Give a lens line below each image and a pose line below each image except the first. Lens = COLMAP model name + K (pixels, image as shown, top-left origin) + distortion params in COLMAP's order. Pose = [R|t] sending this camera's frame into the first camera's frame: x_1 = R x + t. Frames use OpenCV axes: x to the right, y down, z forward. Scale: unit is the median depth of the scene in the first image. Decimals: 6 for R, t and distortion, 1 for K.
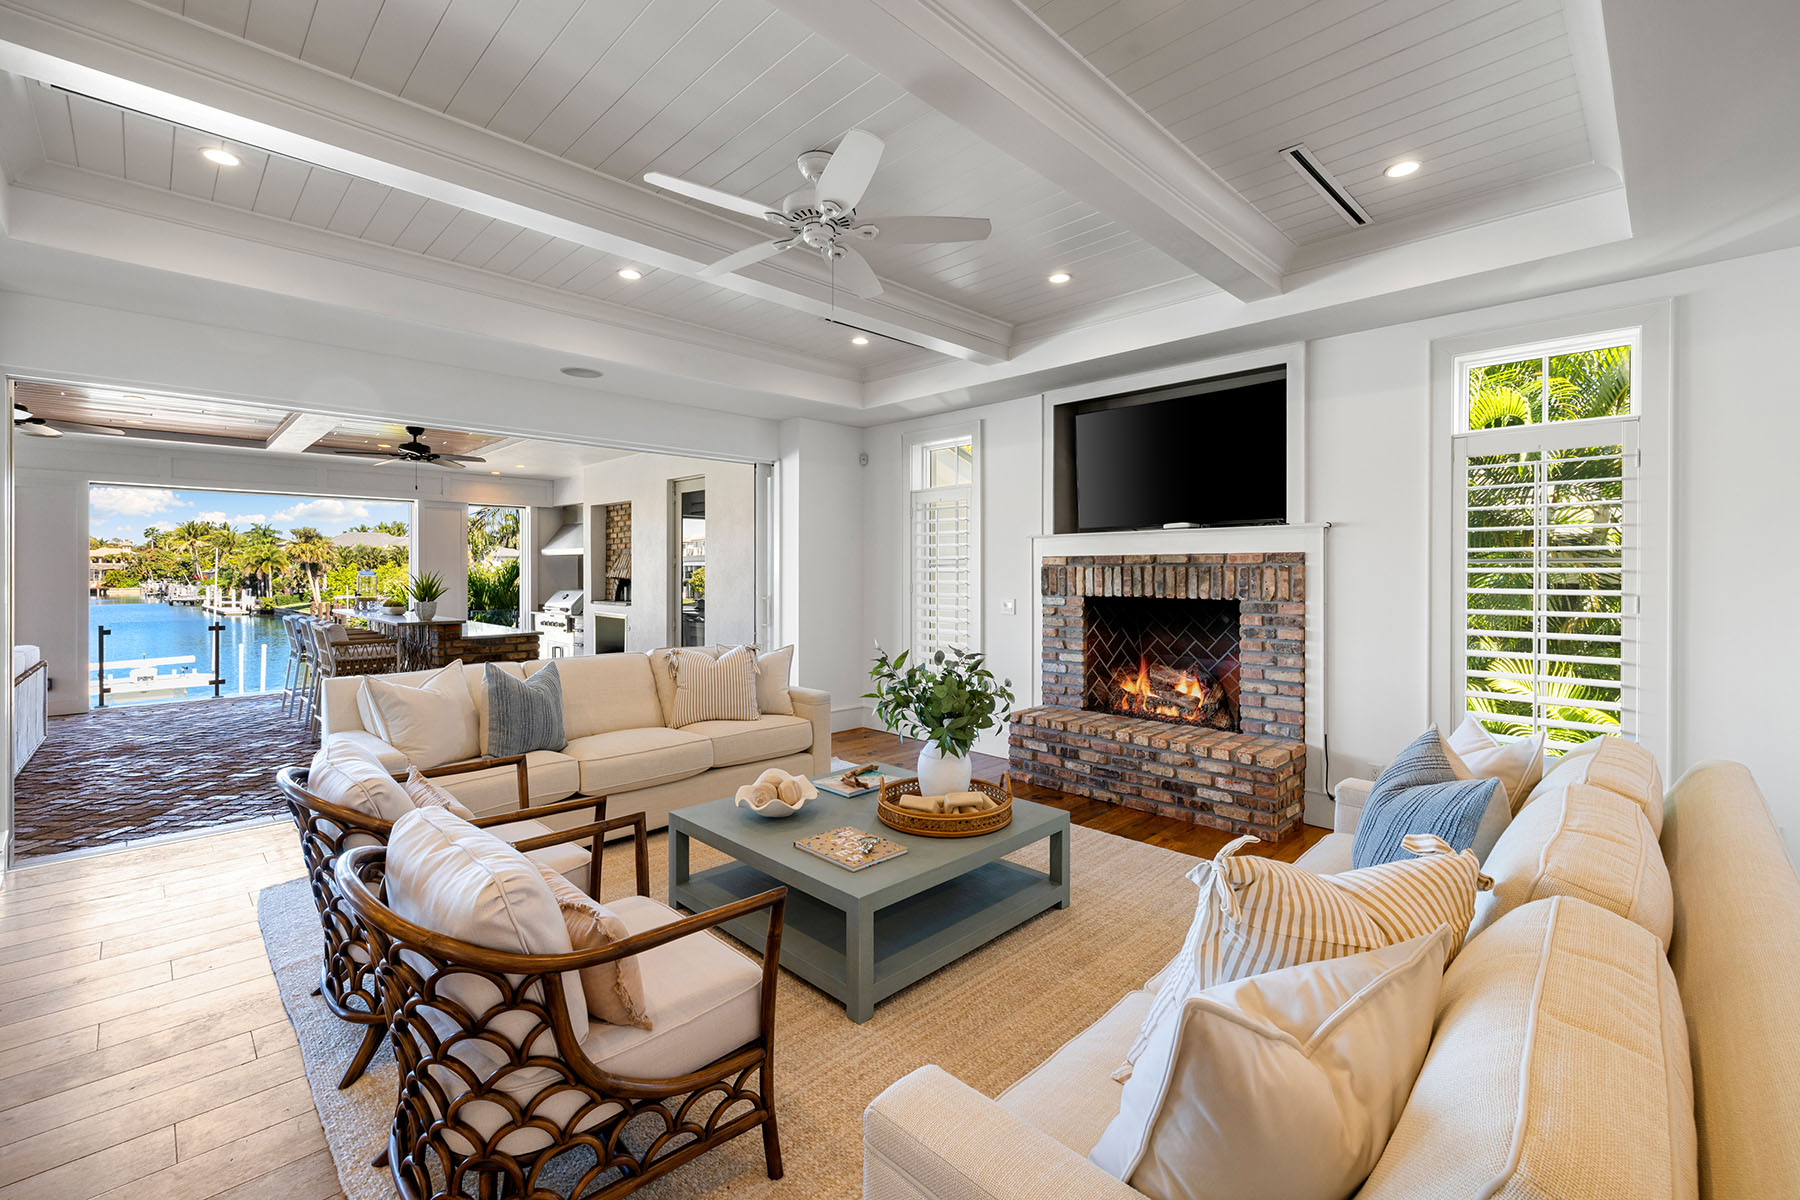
lens RADIAL K [[763.5, 0, 893.7], [0, 763.5, 574.8], [0, 0, 1]] dist [0.000501, 0.000196]
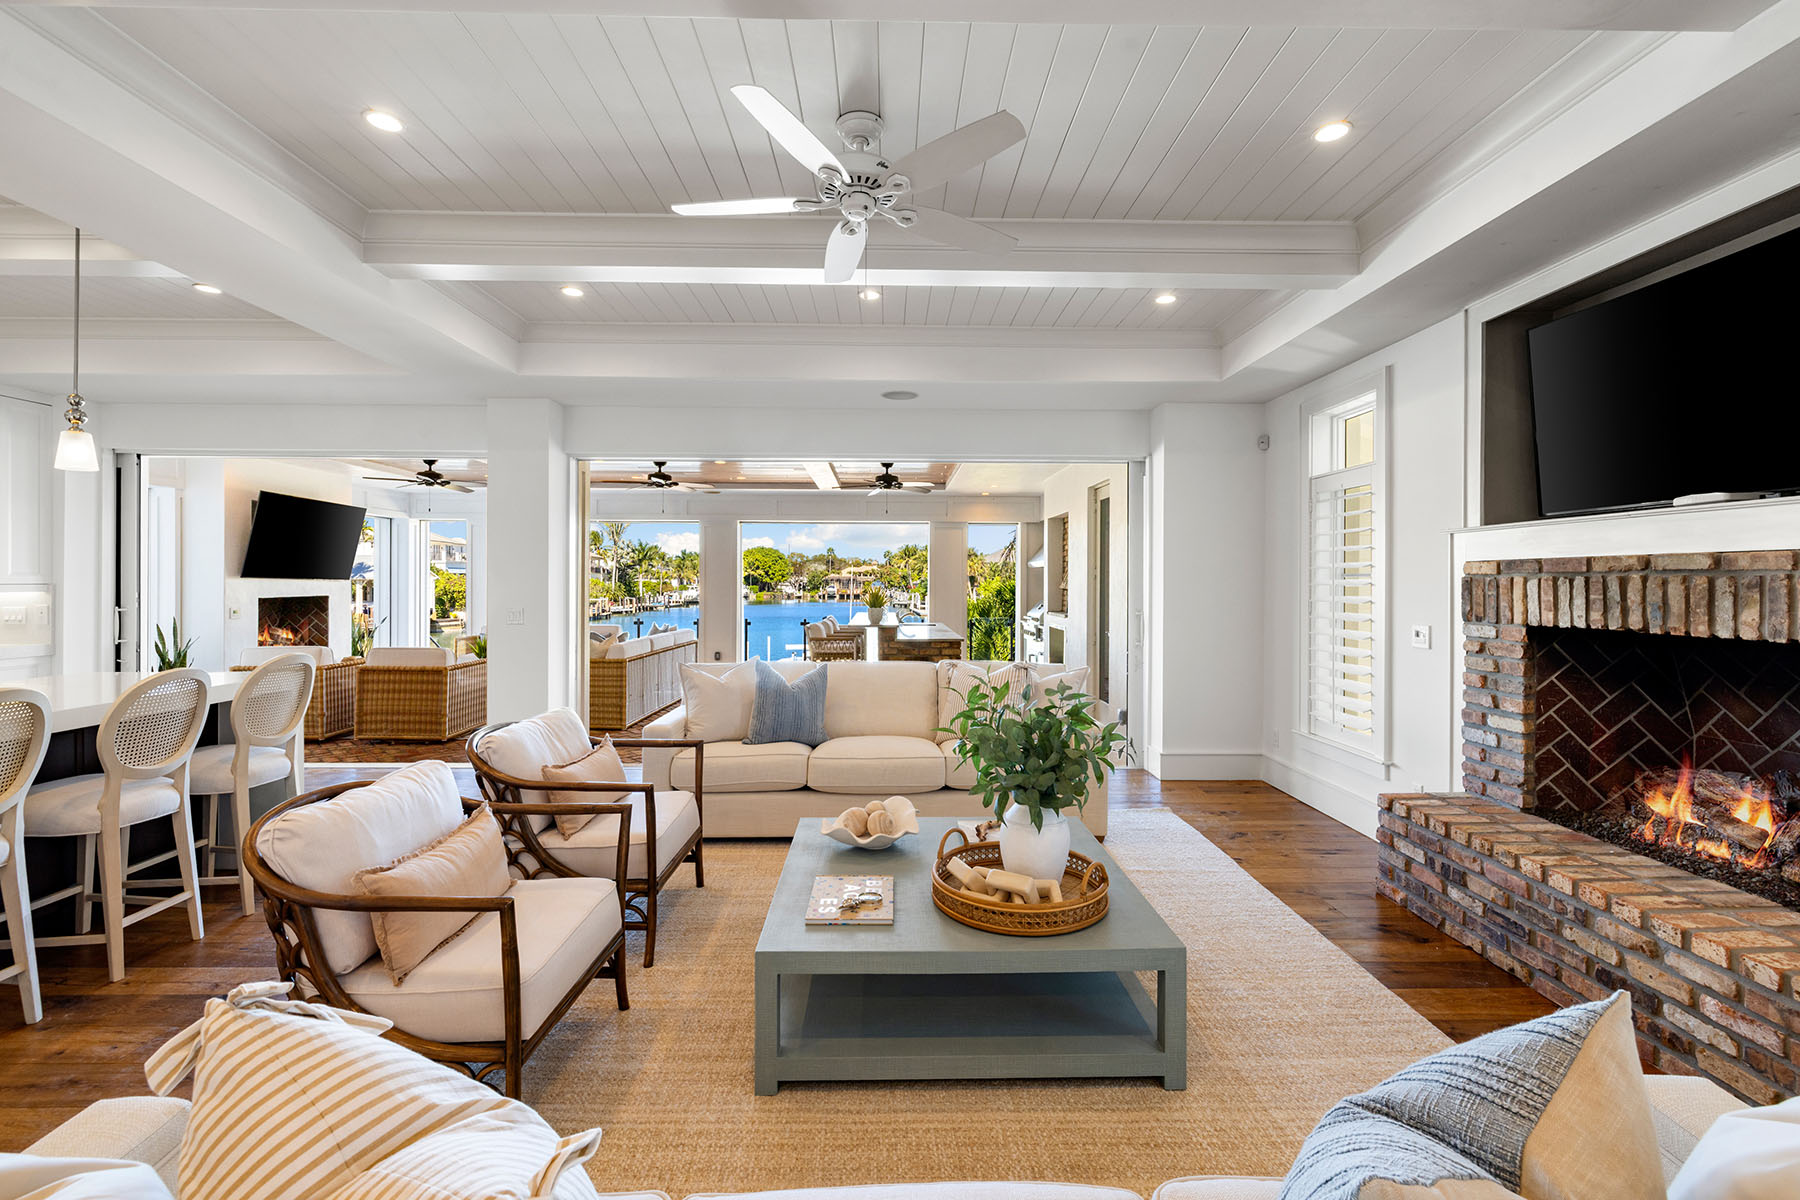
lens RADIAL K [[763.5, 0, 899.4], [0, 763.5, 584.0], [0, 0, 1]] dist [0.000501, 0.000196]
pose [[0.723715, 0.004455, -0.690085, 0.311931], [-0.007303, 0.999973, -0.001203, -0.000565], [0.690060, 0.005910, 0.723728, 0.217050]]
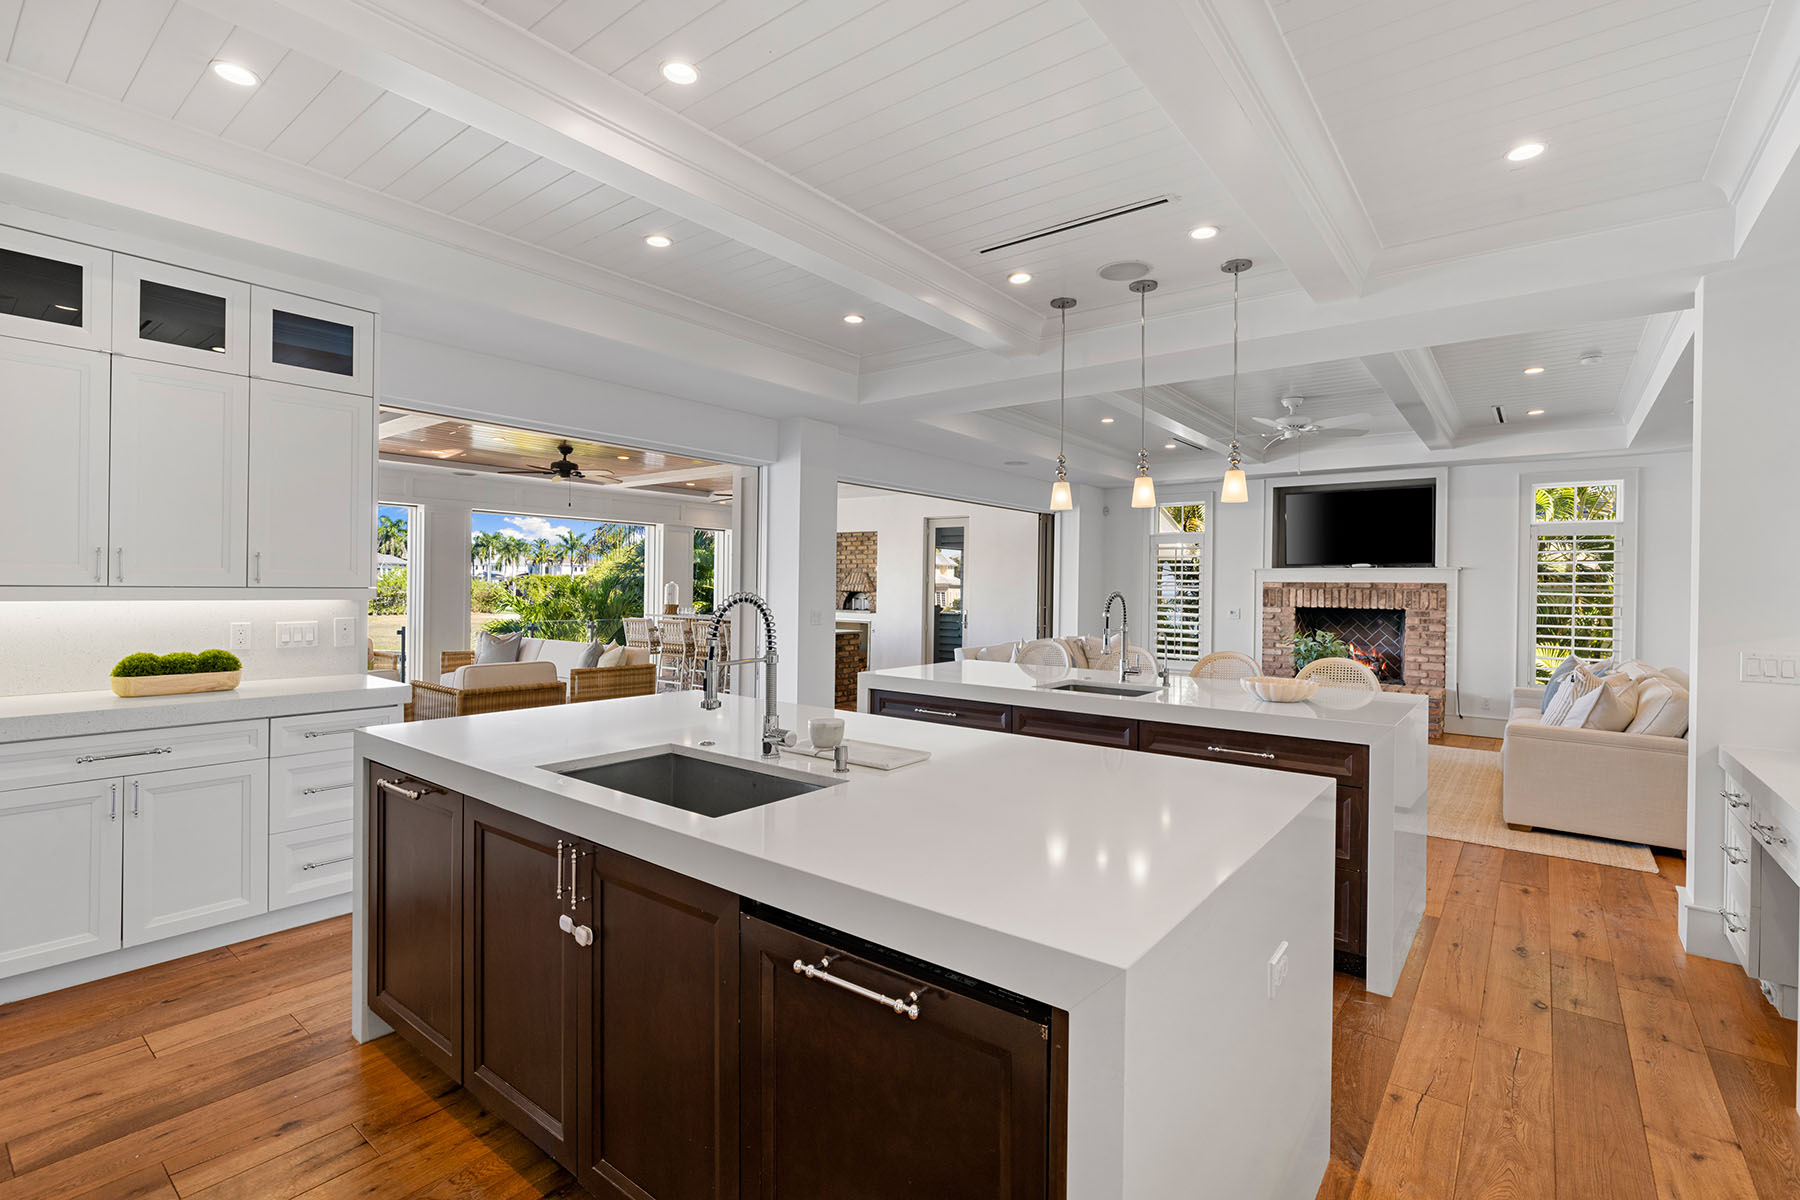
lens RADIAL K [[821.5, 0, 891.3], [0, 821.5, 584.8], [0, 0, 1]] dist [-0.001945, 0.000088]
pose [[0.992485, 0.013197, 0.121652, -0.826304], [-0.012486, 0.999900, -0.006608, 0.003151], [-0.121728, 0.005039, 0.992551, -0.635541]]
